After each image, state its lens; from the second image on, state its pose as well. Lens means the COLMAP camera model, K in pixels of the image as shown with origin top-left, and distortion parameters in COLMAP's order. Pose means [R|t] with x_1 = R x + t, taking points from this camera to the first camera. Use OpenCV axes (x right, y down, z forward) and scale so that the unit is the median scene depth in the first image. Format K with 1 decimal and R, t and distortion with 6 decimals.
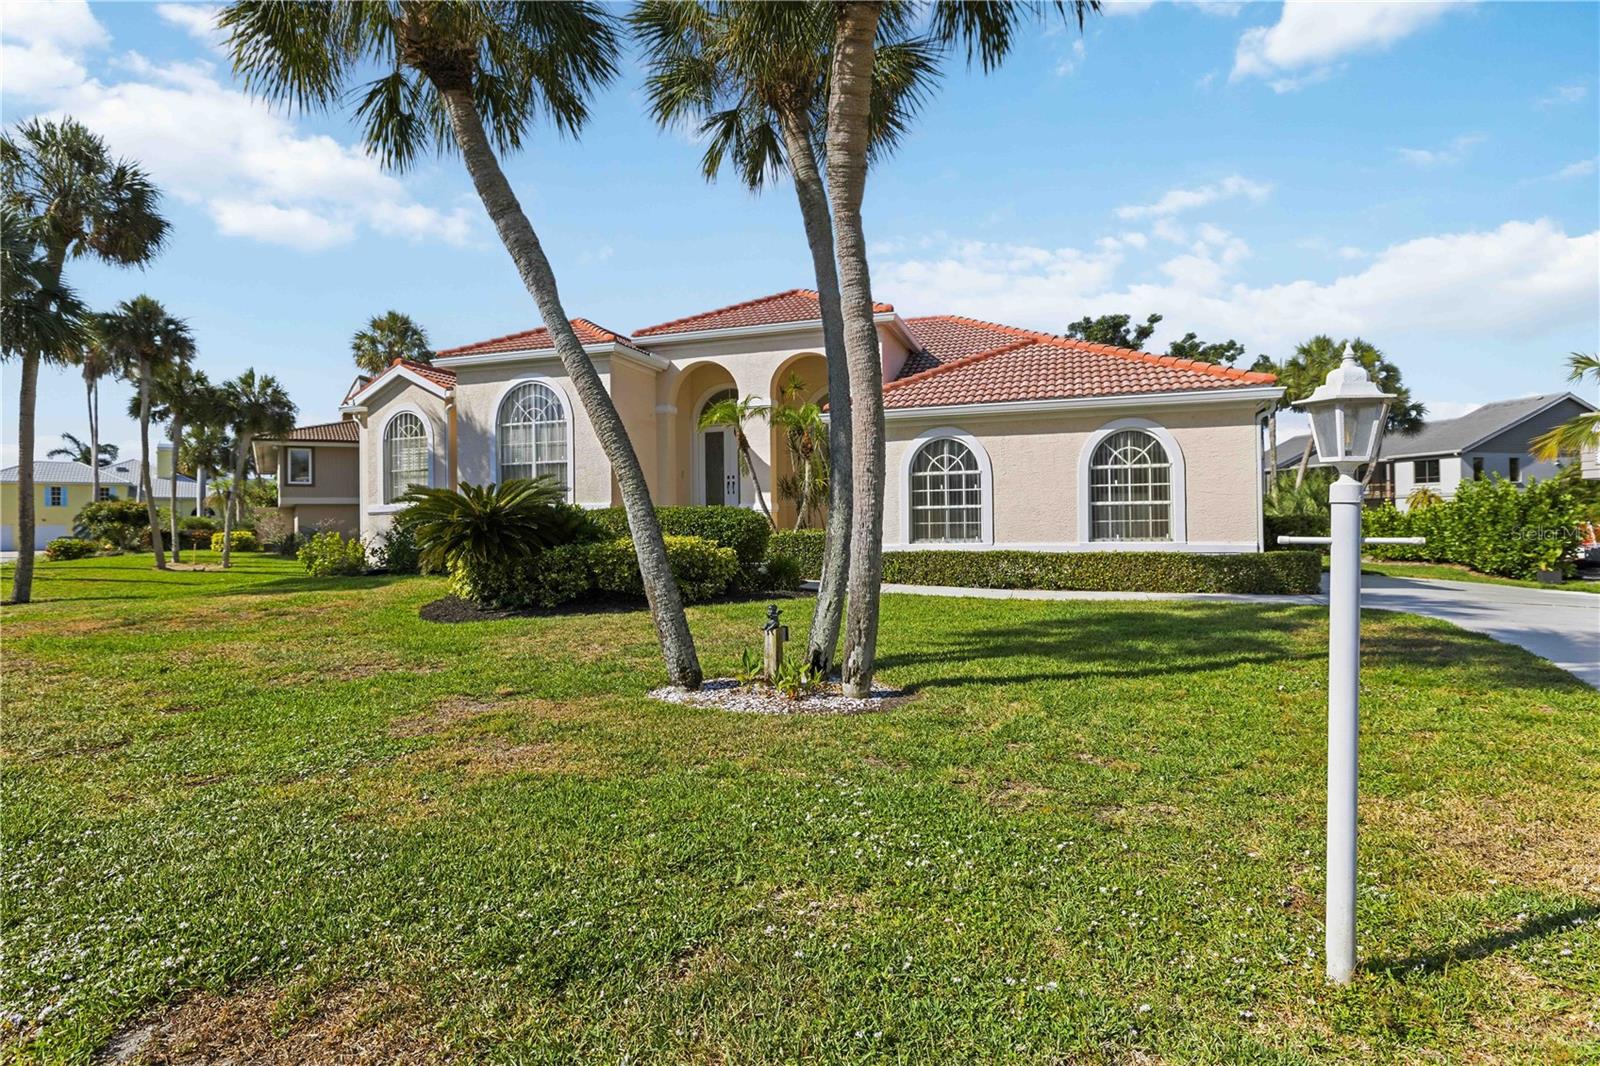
lens RADIAL K [[821.3, 0, 800.0], [0, 821.3, 533.0], [0, 0, 1]] dist [-0.002700, -0.001584]
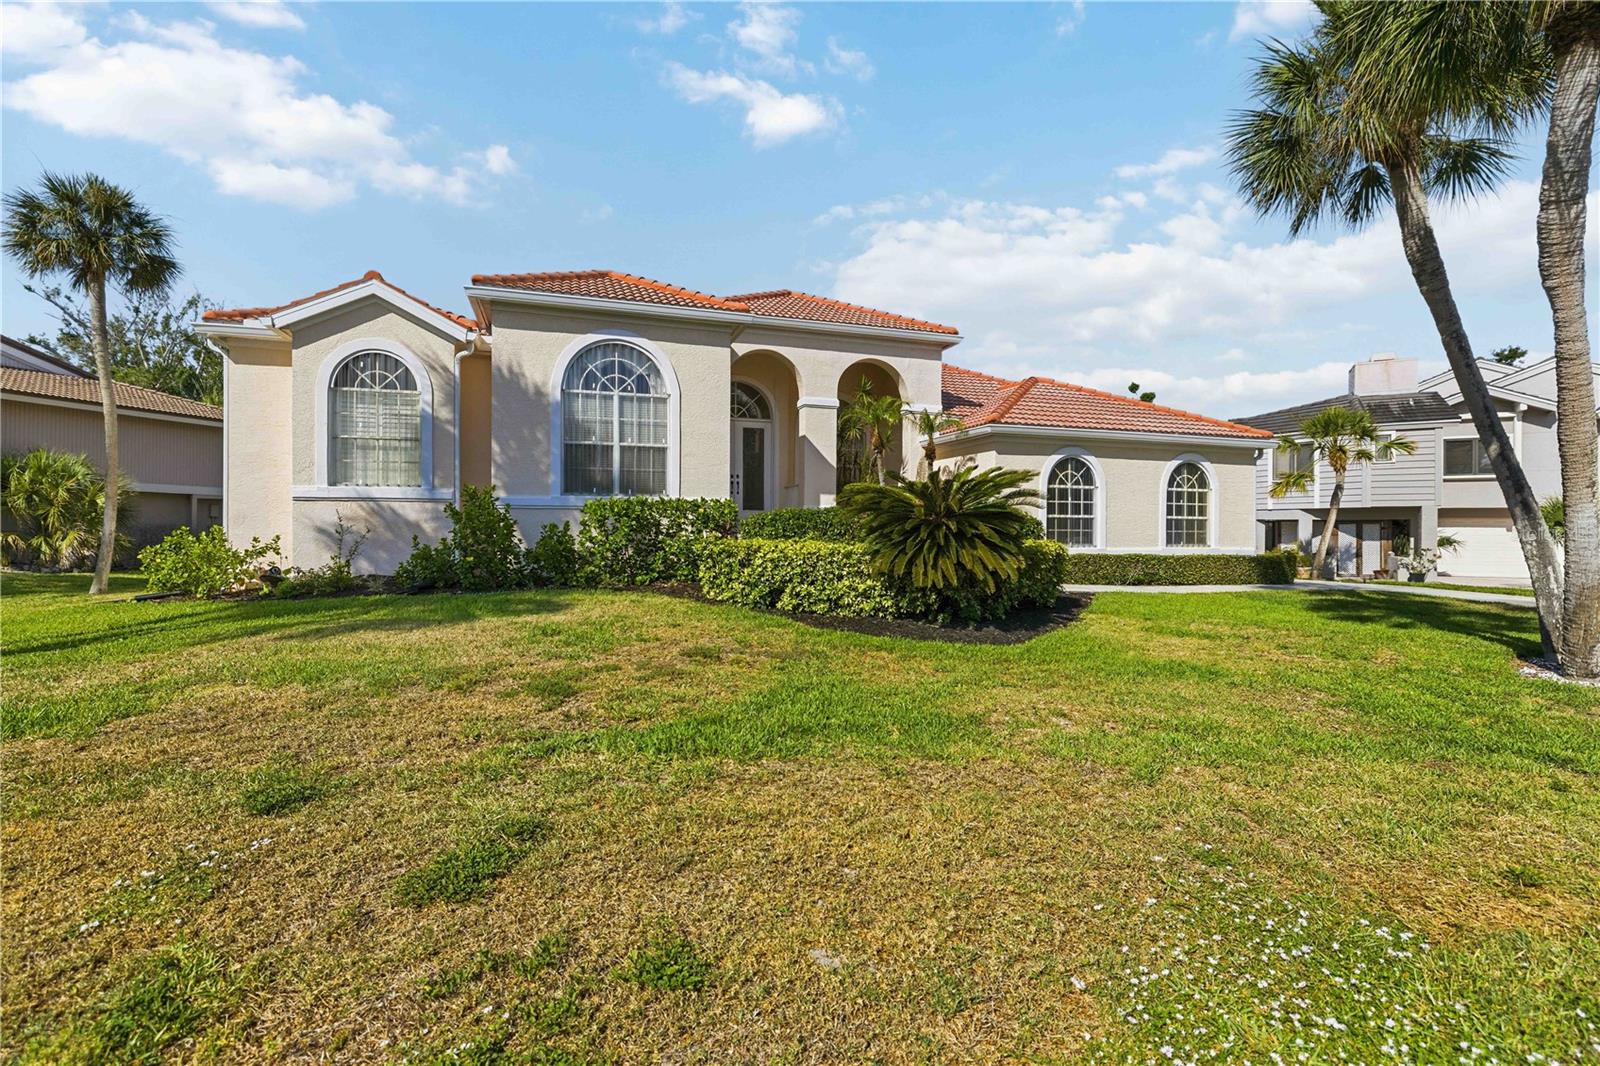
lens RADIAL K [[745.5, 0, 800.0], [0, 745.5, 533.0], [0, 0, 1]] dist [-0.002388, 0.000000]
pose [[0.796965, 0.015461, 0.603827, -0.752849], [-0.011550, 0.999880, -0.010357, 0.006929], [-0.603915, 0.001280, 0.797048, 0.392870]]
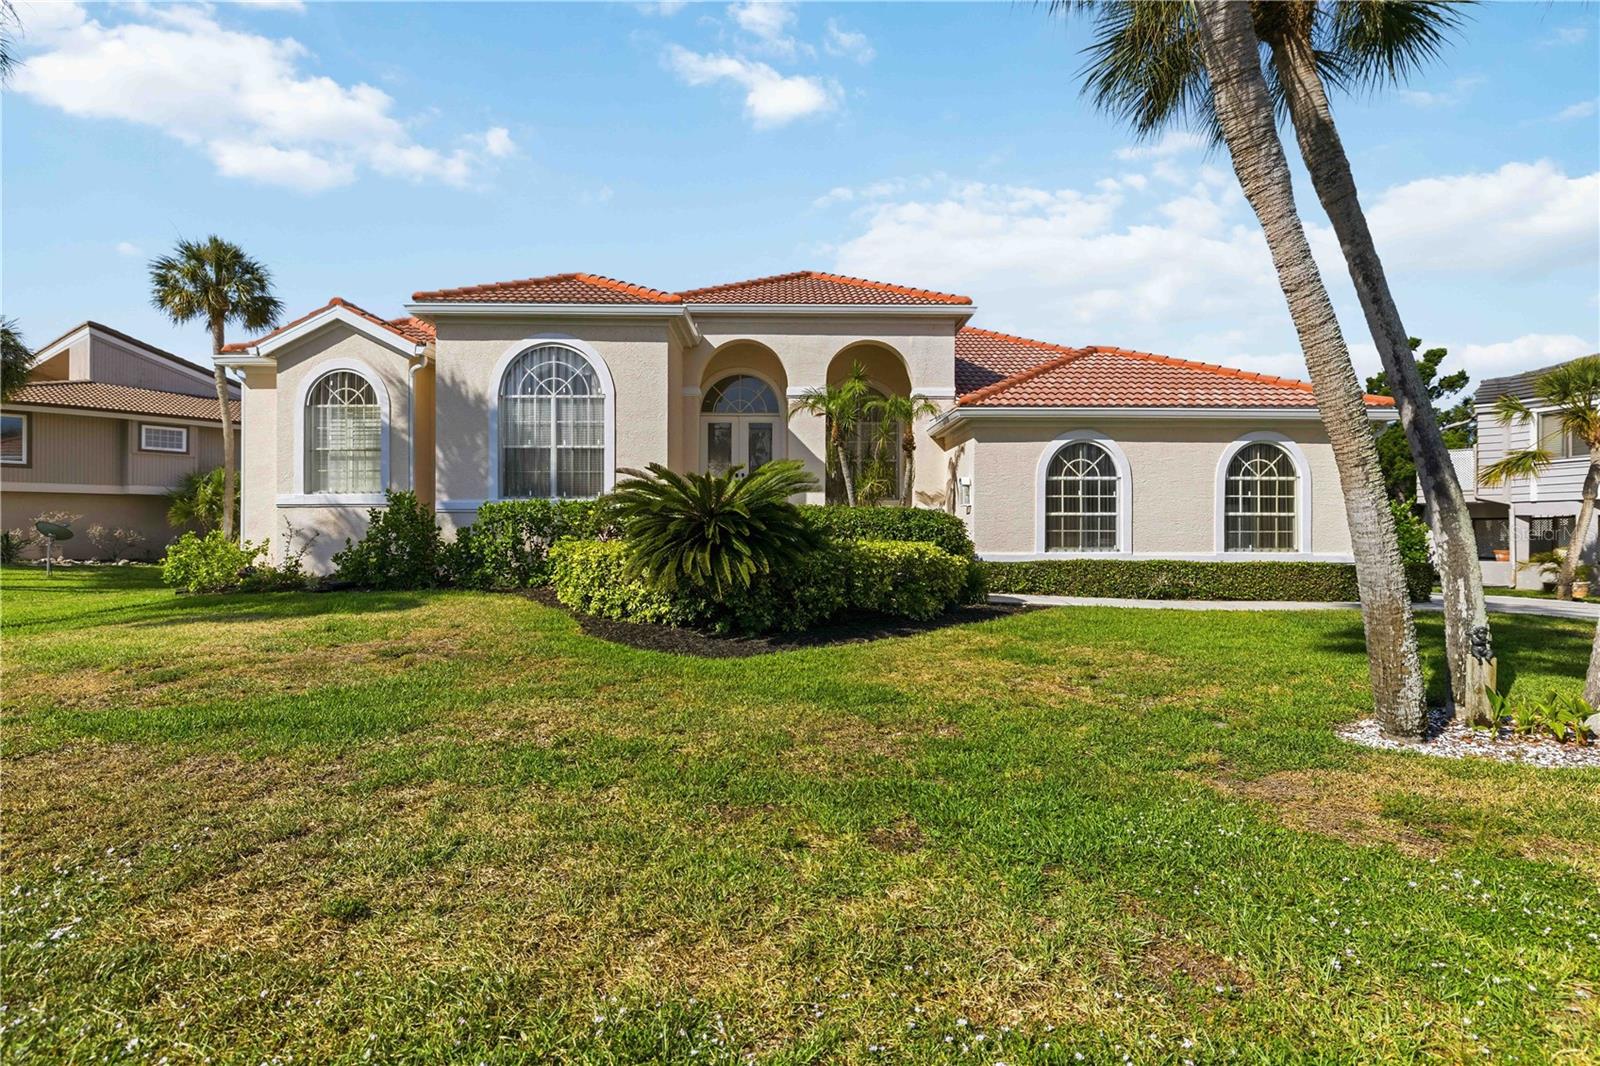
lens RADIAL K [[821.3, 0, 800.0], [0, 821.3, 533.0], [0, 0, 1]] dist [-0.002700, -0.001584]
pose [[0.941891, 0.014475, 0.335606, -0.445997], [-0.011707, 0.999879, -0.010272, 0.003905], [-0.335714, 0.005746, 0.941947, 0.212618]]
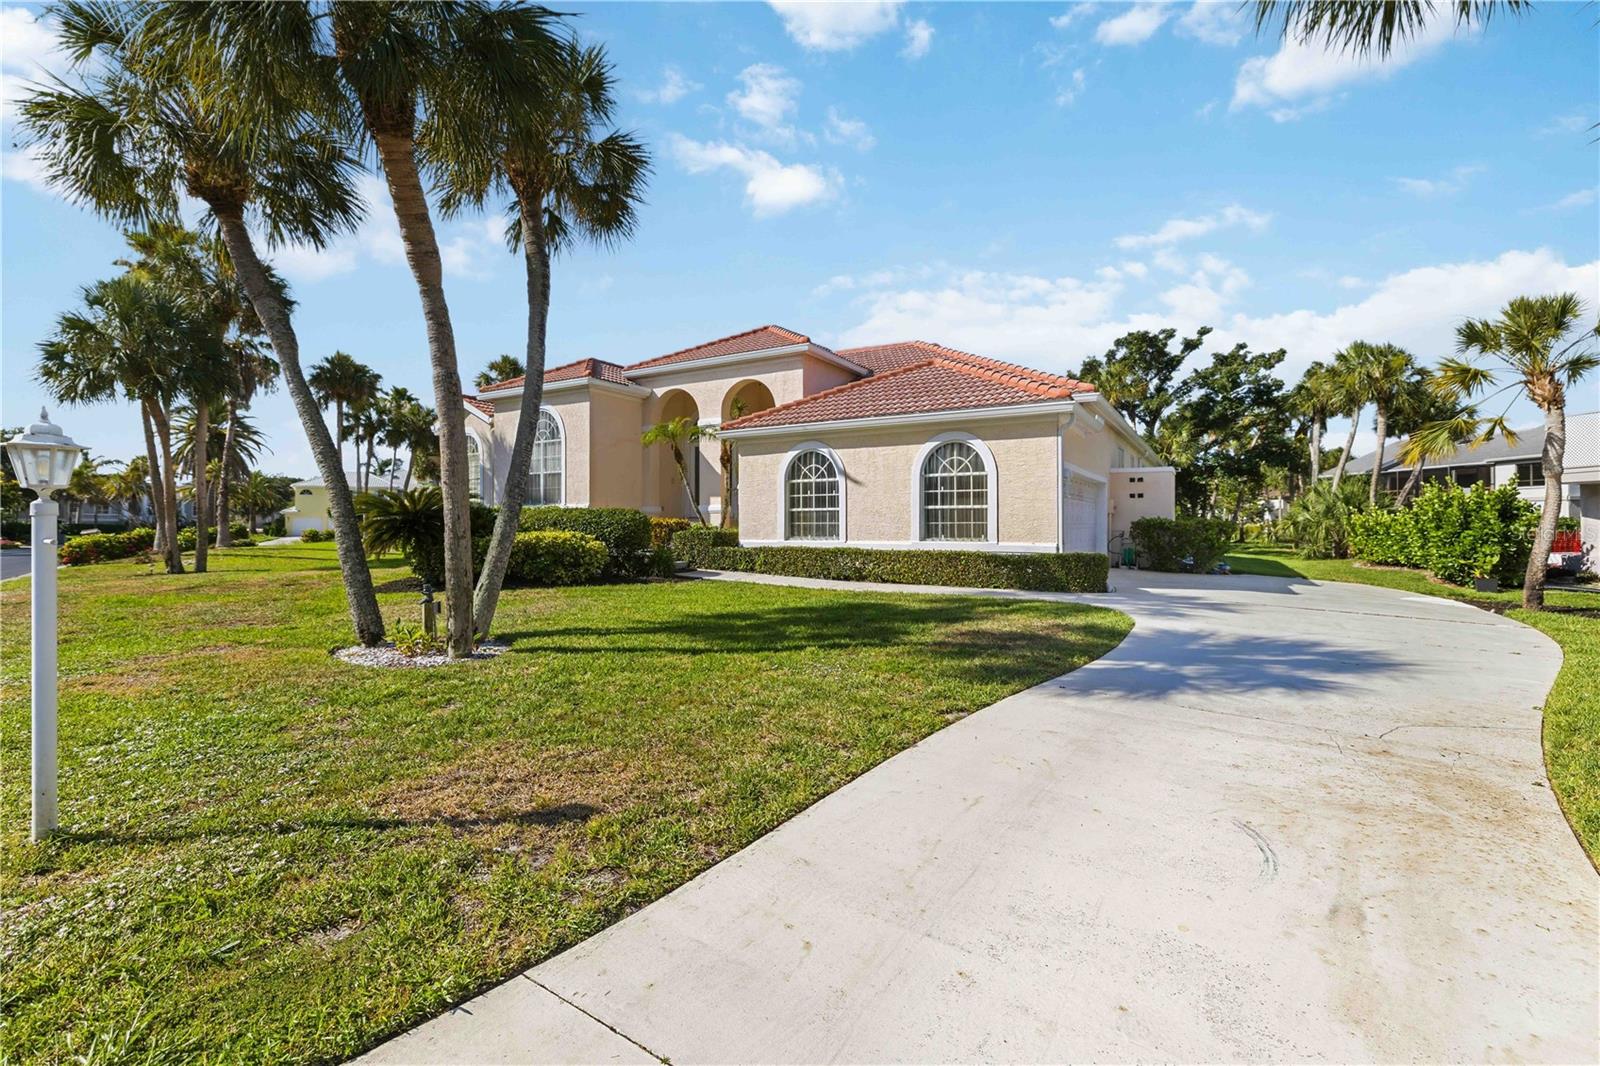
lens RADIAL K [[705.1, 0, 800.0], [0, 705.1, 533.0], [0, 0, 1]] dist [0.000314, 0.000030]
pose [[0.977168, 0.013069, -0.212064, 0.371319], [-0.011997, 0.999908, 0.006338, -0.004318], [0.212127, -0.003649, 0.977235, 0.013683]]
